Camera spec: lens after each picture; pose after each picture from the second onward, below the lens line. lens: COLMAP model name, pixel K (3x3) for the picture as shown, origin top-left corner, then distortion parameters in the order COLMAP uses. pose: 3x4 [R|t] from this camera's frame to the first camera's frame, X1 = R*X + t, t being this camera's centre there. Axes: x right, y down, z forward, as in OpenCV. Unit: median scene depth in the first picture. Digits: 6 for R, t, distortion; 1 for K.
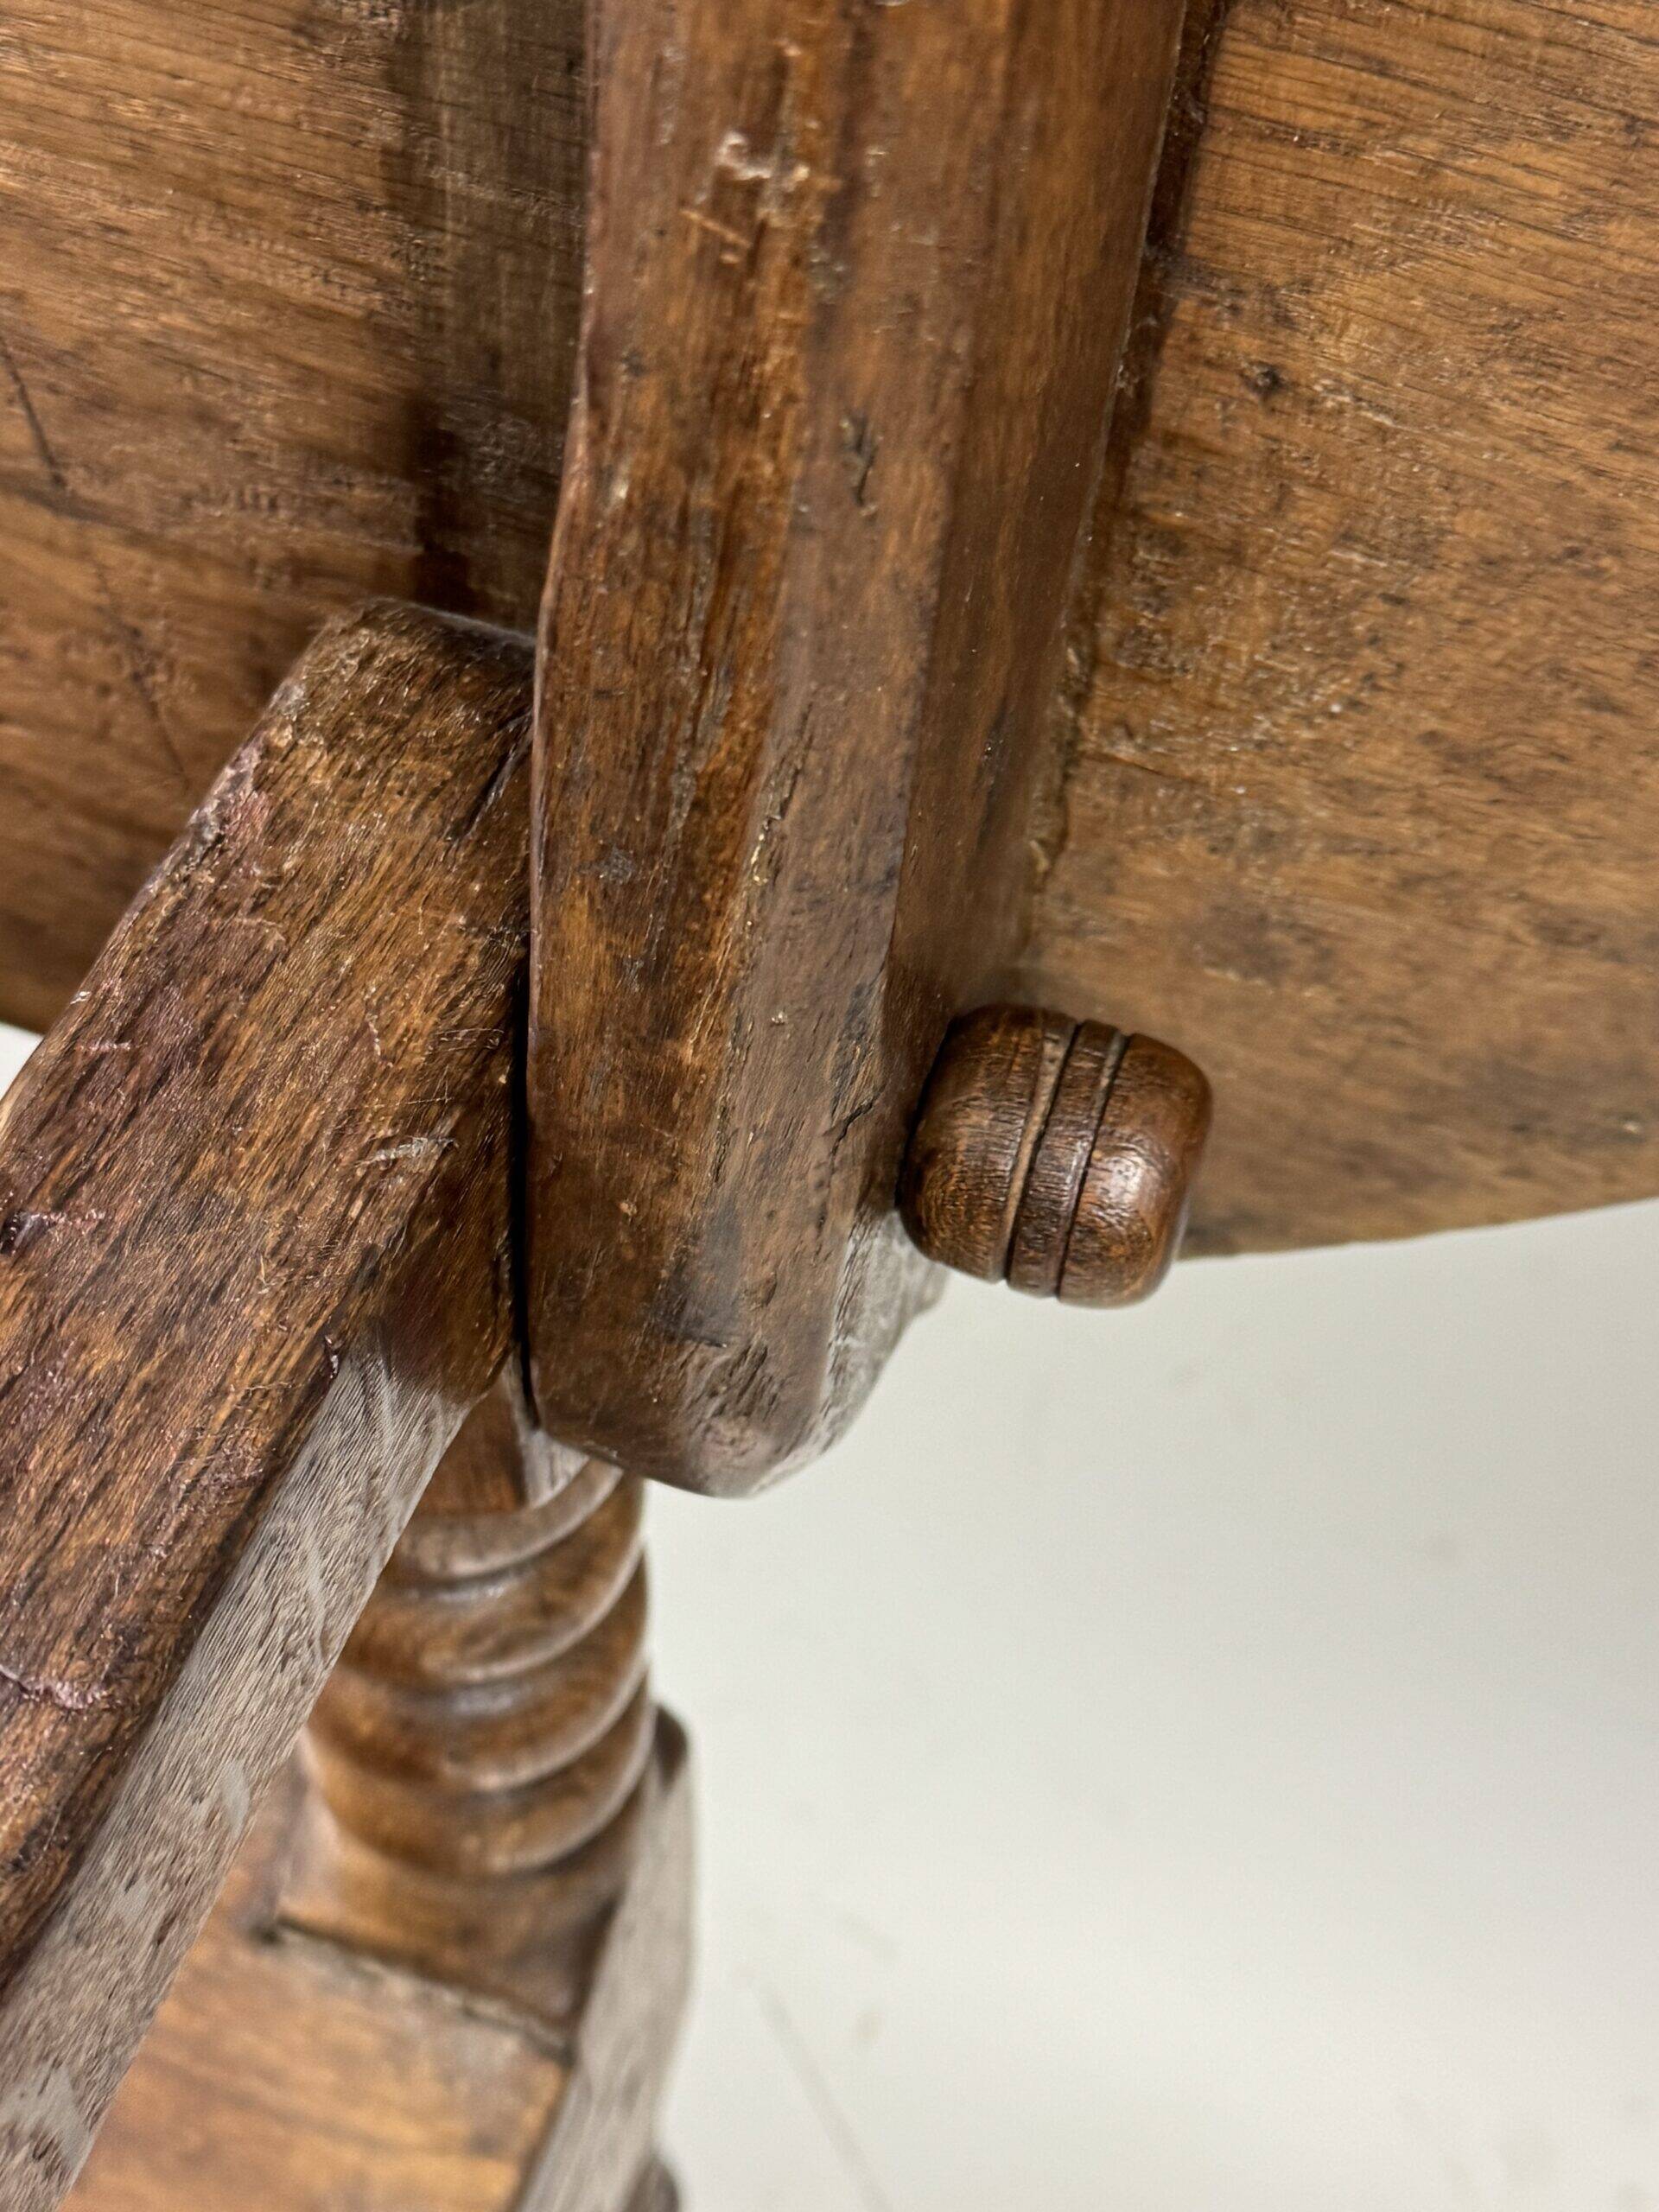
lens RADIAL K [[3058.1, 0, 829.5], [0, 3058.1, 1106.0], [0, 0, 1]] dist [0.176314, -0.286093]
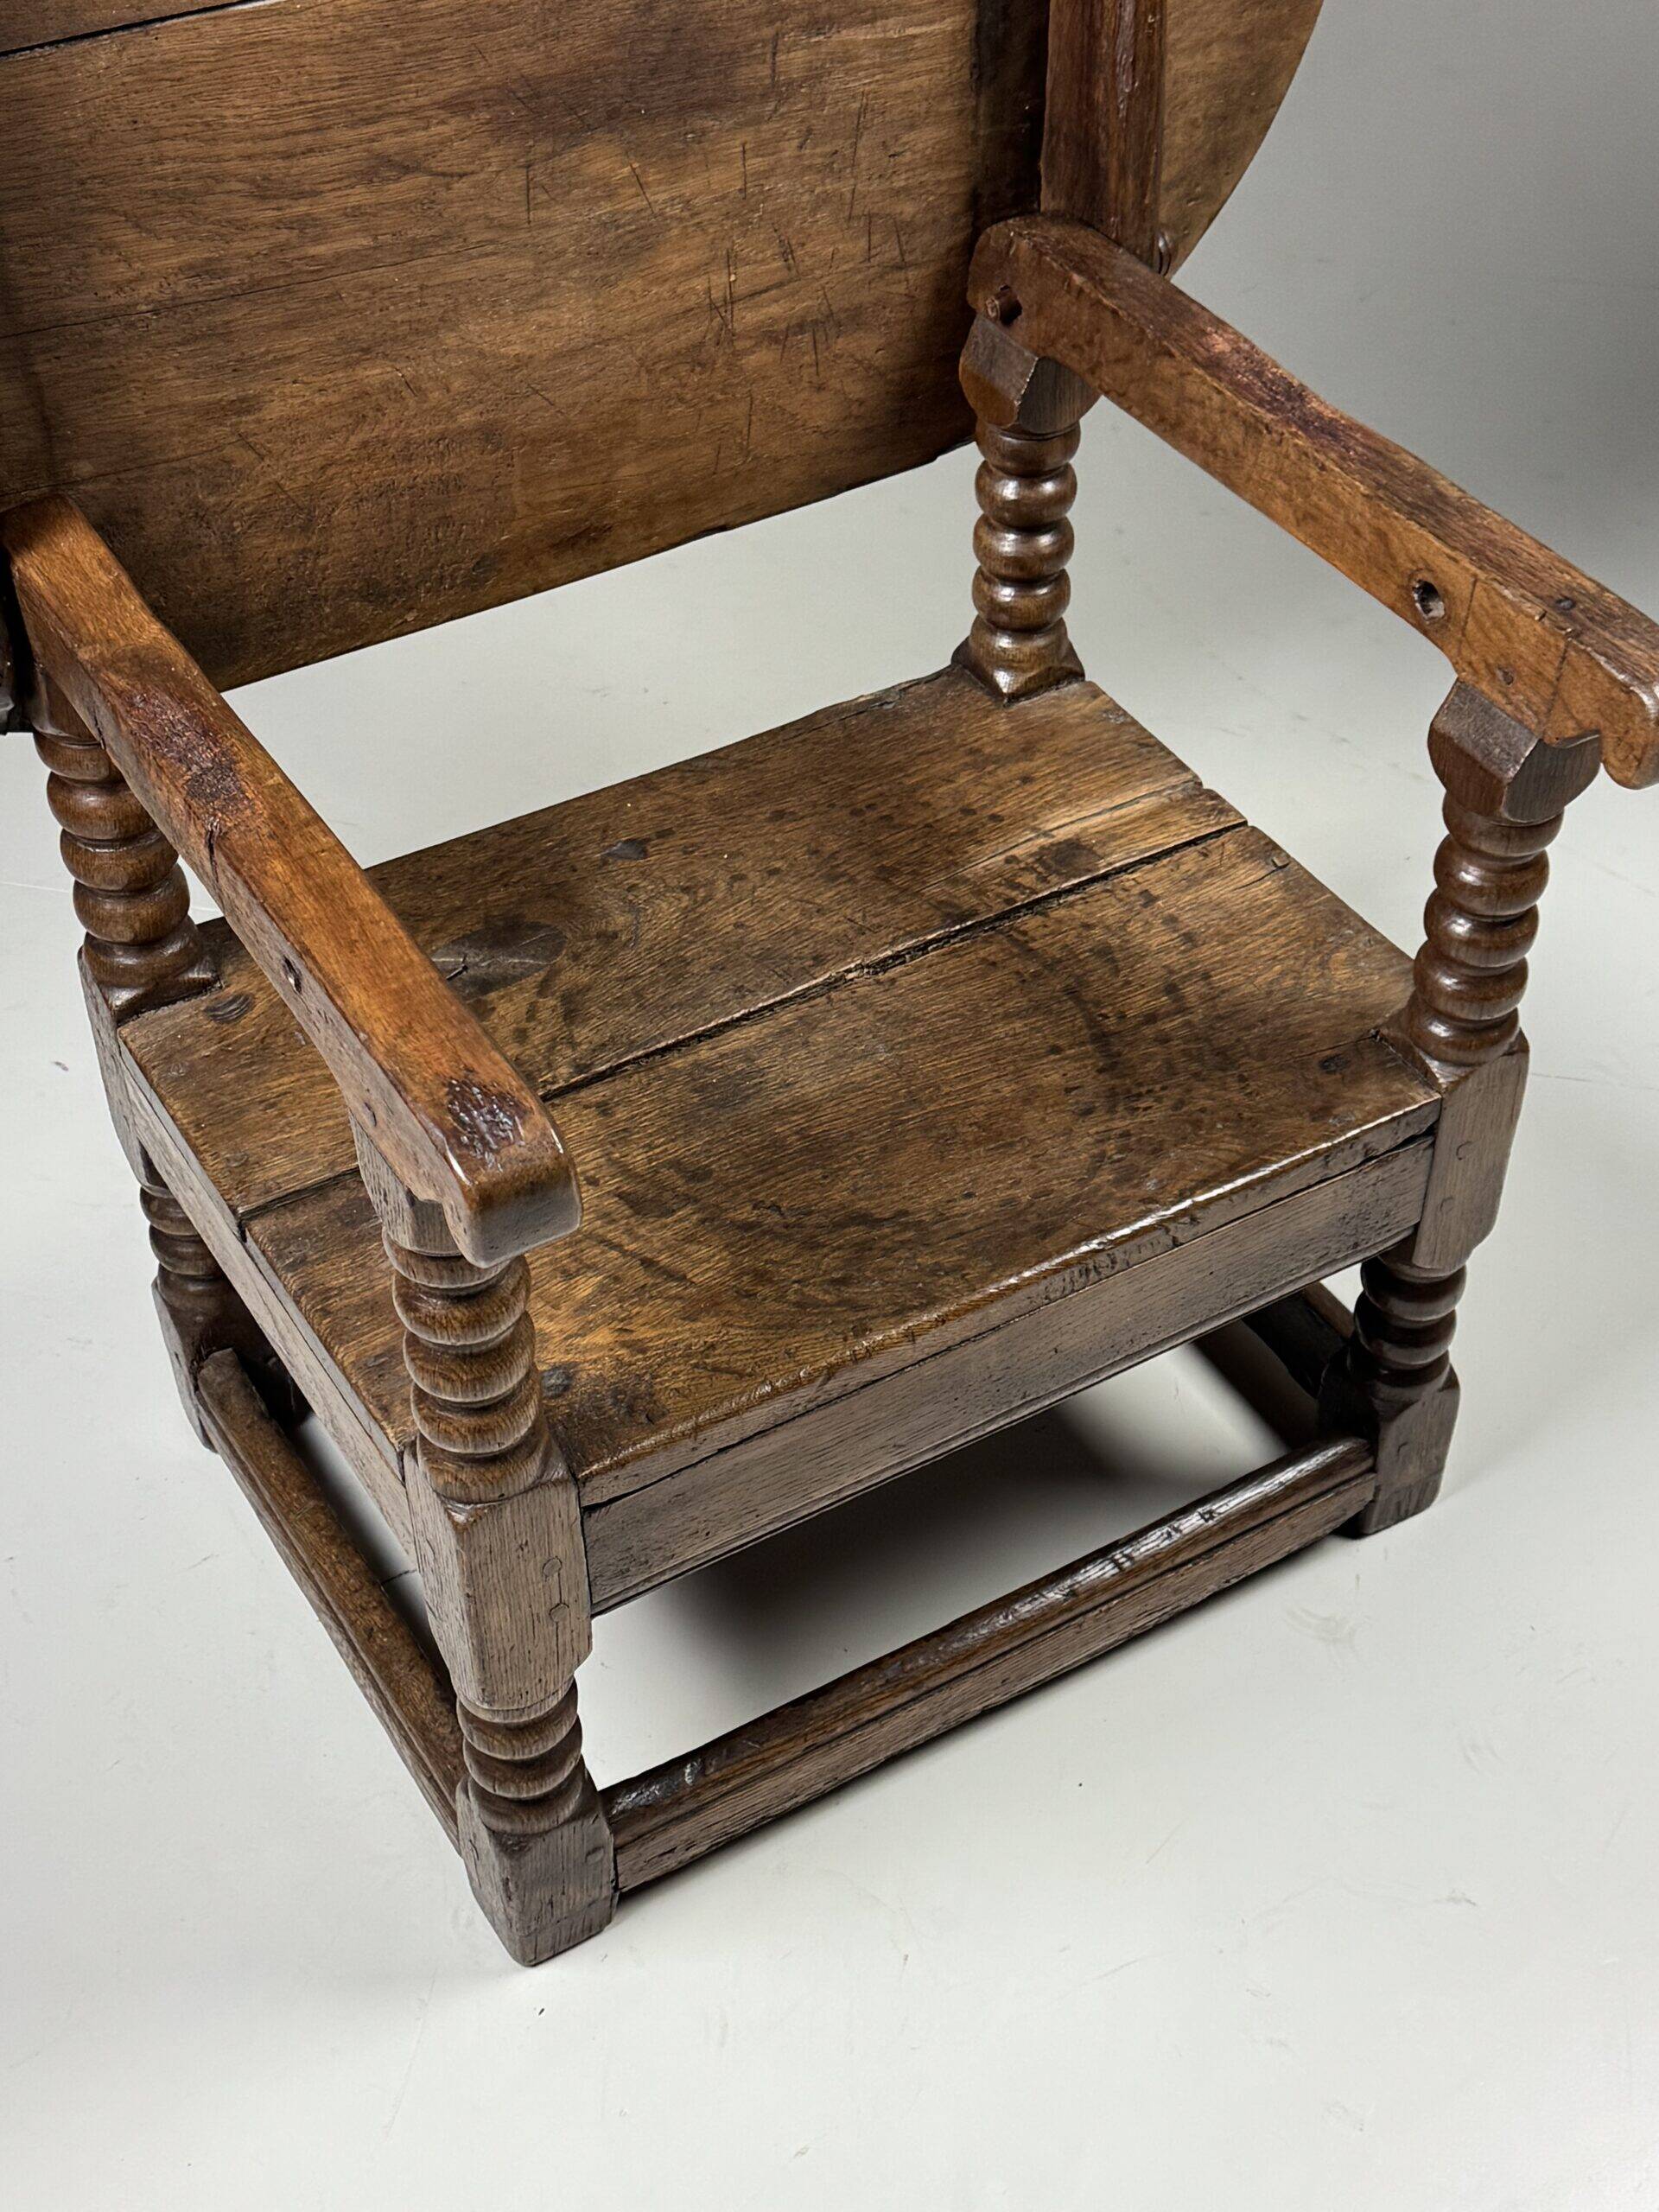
lens RADIAL K [[2998.5, 0, 860.3], [0, 2998.5, 1140.9], [0, 0, 1]] dist [0.175060, -0.309268]
pose [[0.619871, -0.553315, 0.556420, -4.128464], [0.661584, 0.749822, 0.008610, 0.820615], [-0.421980, 0.362781, 0.830857, -2.638420]]
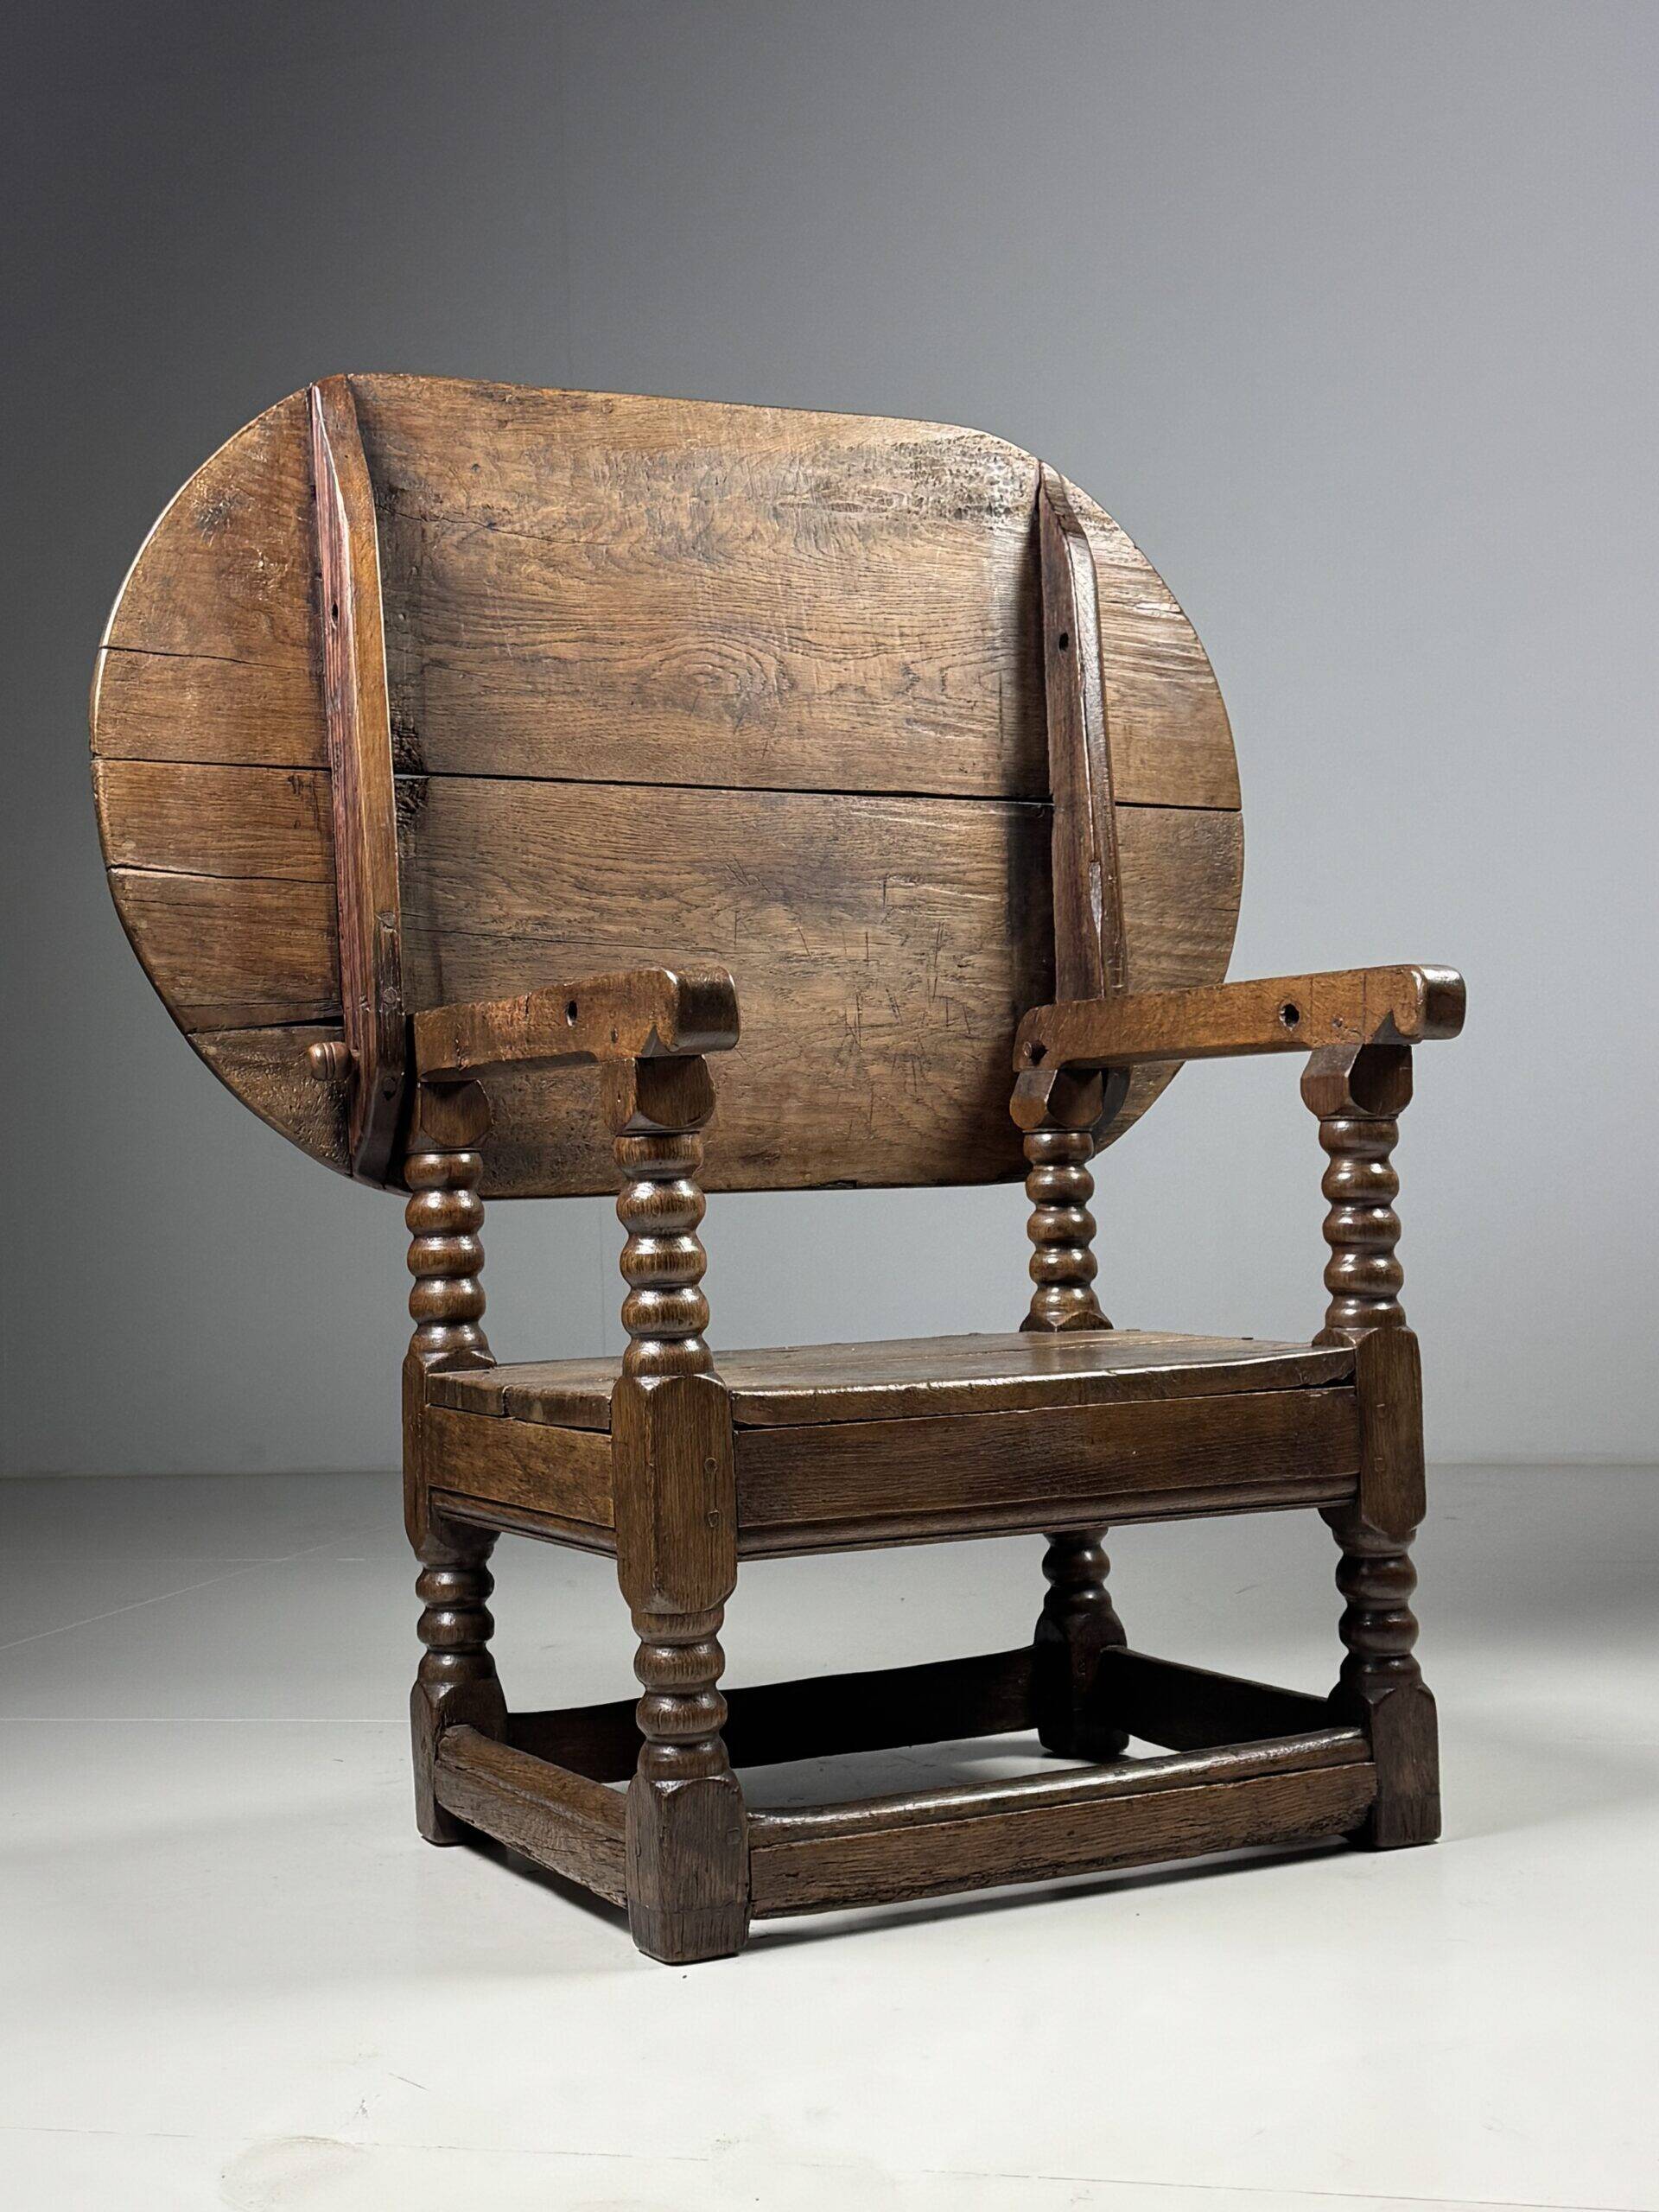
lens RADIAL K [[3001.5, 0, 829.5], [0, 3001.5, 1106.0], [0, 0, 1]] dist [0.178631, -0.332294]
pose [[0.669239, -0.030819, 0.742408, -6.689901], [0.646829, 0.515892, -0.561665, 4.260715], [-0.365693, 0.856099, 0.365190, -1.537751]]
